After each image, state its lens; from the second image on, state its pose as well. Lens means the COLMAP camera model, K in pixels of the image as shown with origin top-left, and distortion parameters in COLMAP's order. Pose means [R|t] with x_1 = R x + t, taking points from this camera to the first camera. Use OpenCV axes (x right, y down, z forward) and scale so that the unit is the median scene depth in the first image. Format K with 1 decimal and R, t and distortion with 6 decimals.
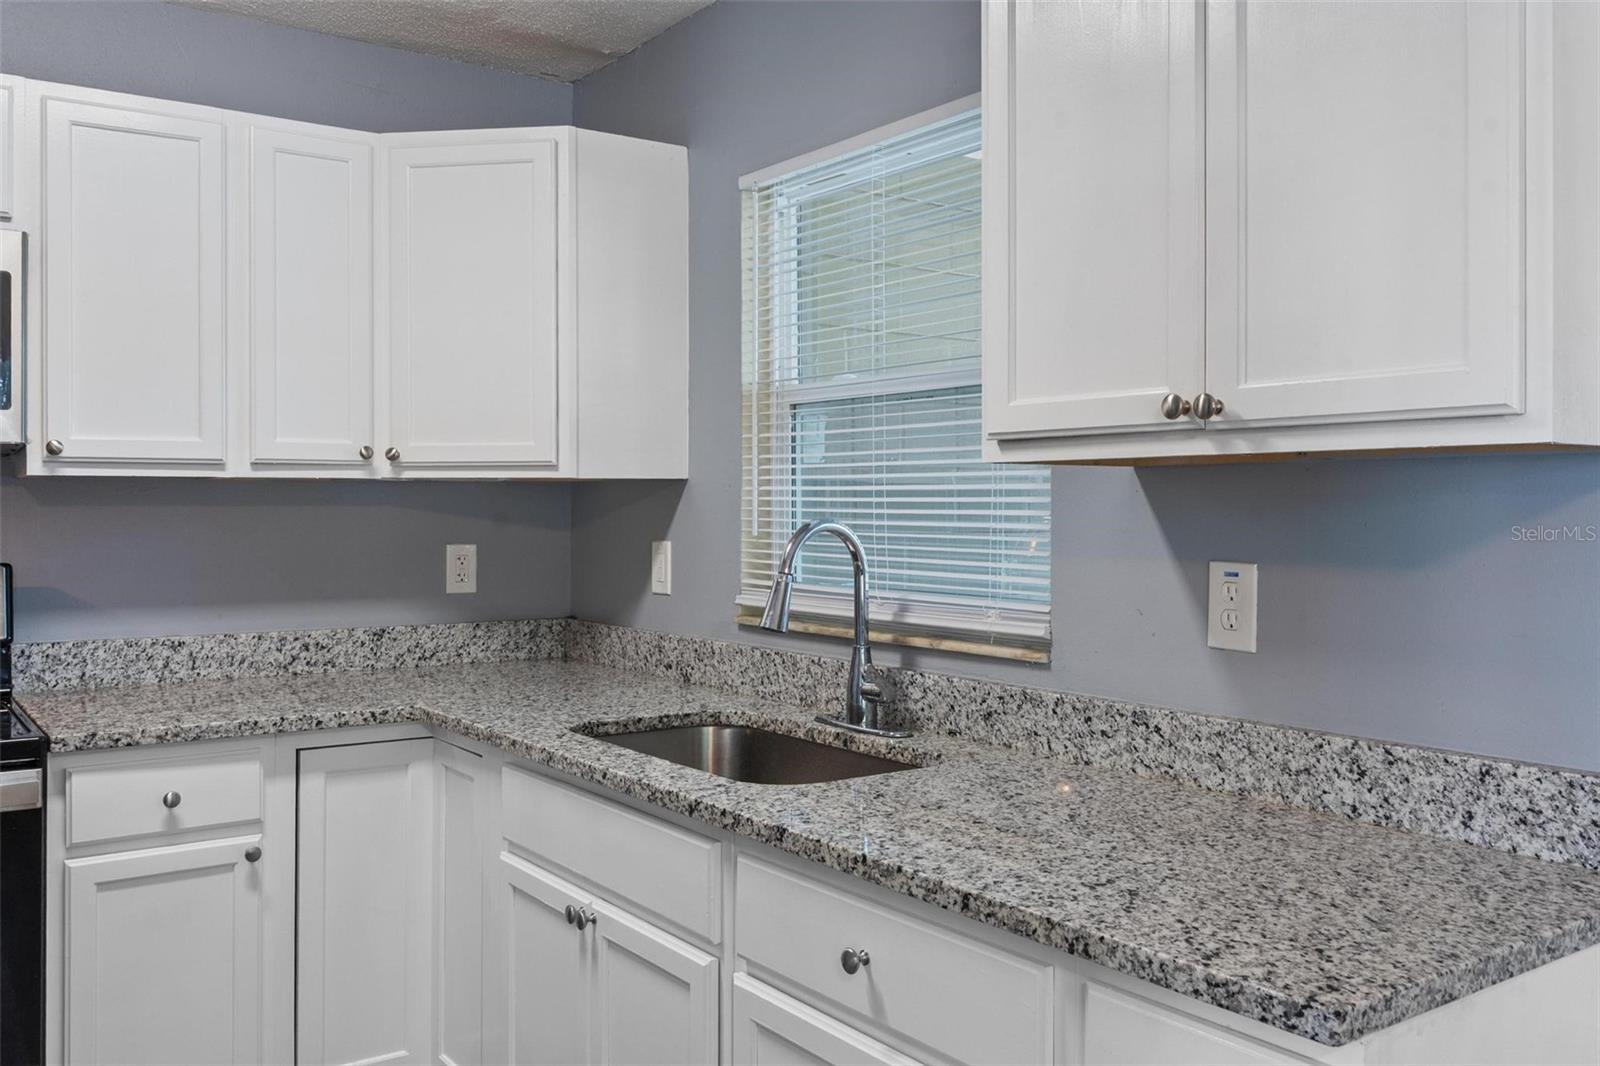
lens RADIAL K [[1373.2, 0, 800.1], [0, 1373.2, 527.9], [0, 0, 1]] dist [-0.018444, 0.004028]
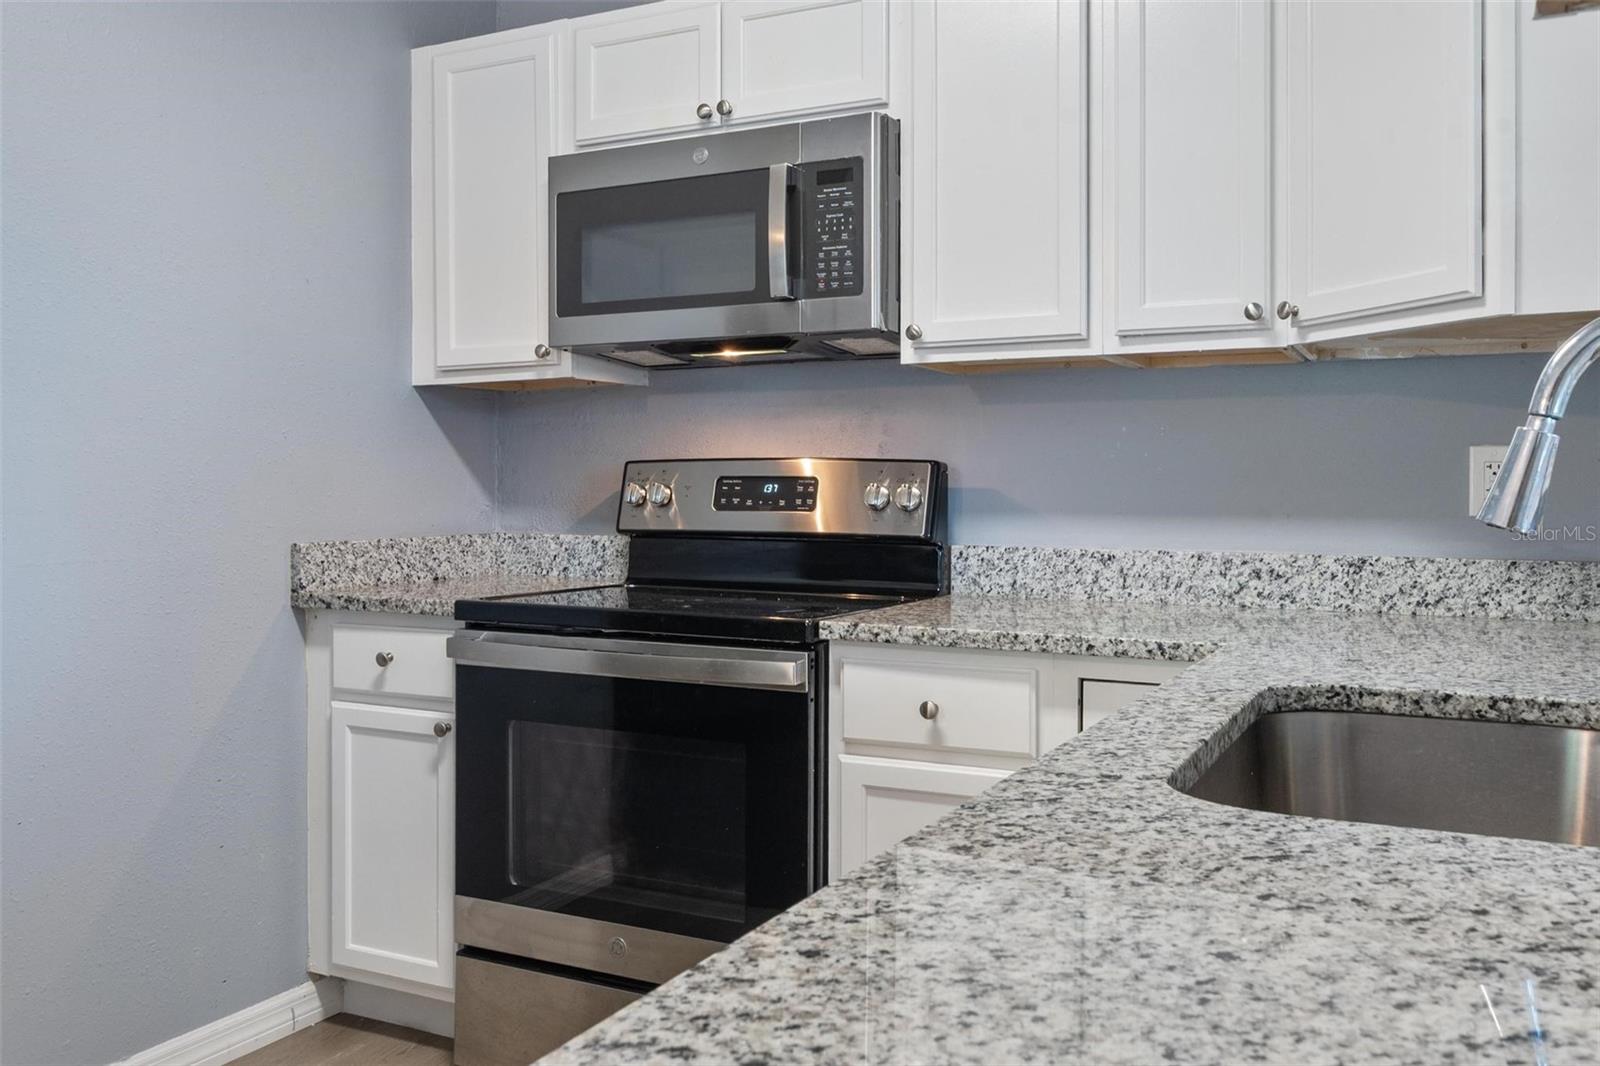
lens RADIAL K [[1373.2, 0, 801.0], [0, 1373.2, 527.8], [0, 0, 1]] dist [-0.018444, 0.004028]
pose [[0.450703, 0.023092, -0.892375, 0.249212], [-0.019185, 0.999685, 0.016179, 0.057411], [0.892468, 0.009828, 0.451004, 0.443749]]
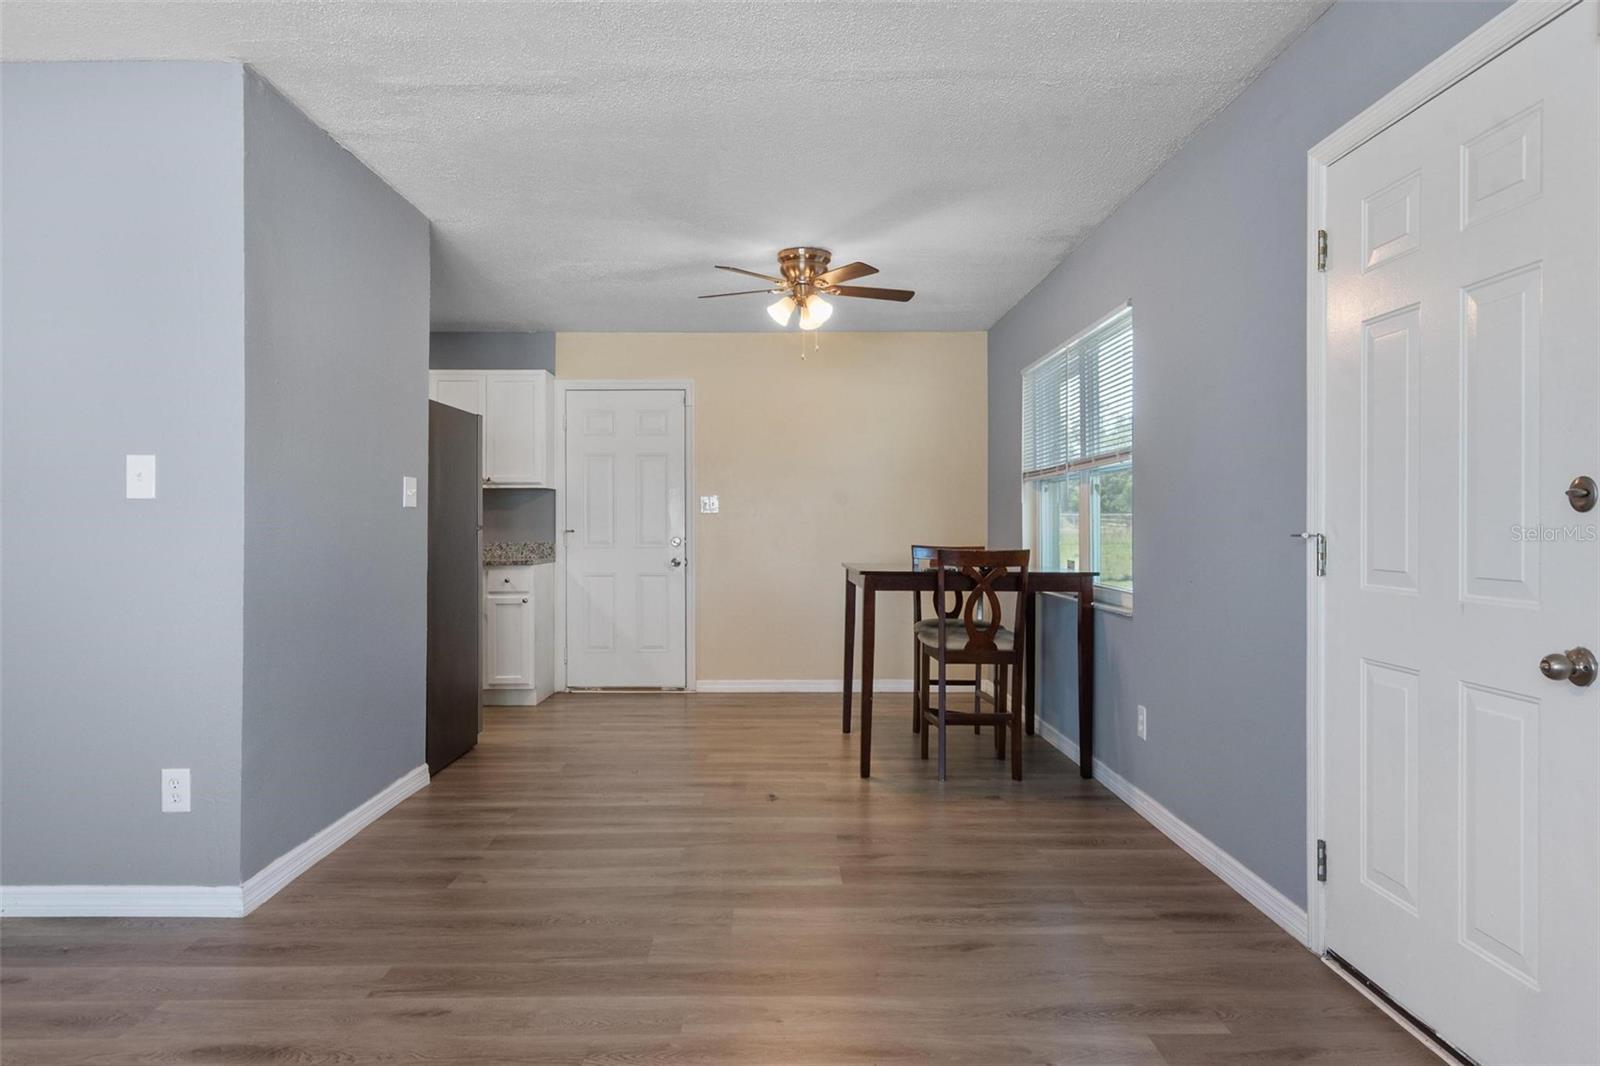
lens RADIAL K [[969.0, 0, 799.8], [0, 969.0, 527.5], [0, 0, 1]] dist [-0.000117, -0.000004]
pose [[0.571939, -0.005942, 0.820275, -1.185247], [0.013801, 0.999902, -0.002379, 0.072446], [-0.820180, 0.012681, 0.571964, -1.237965]]
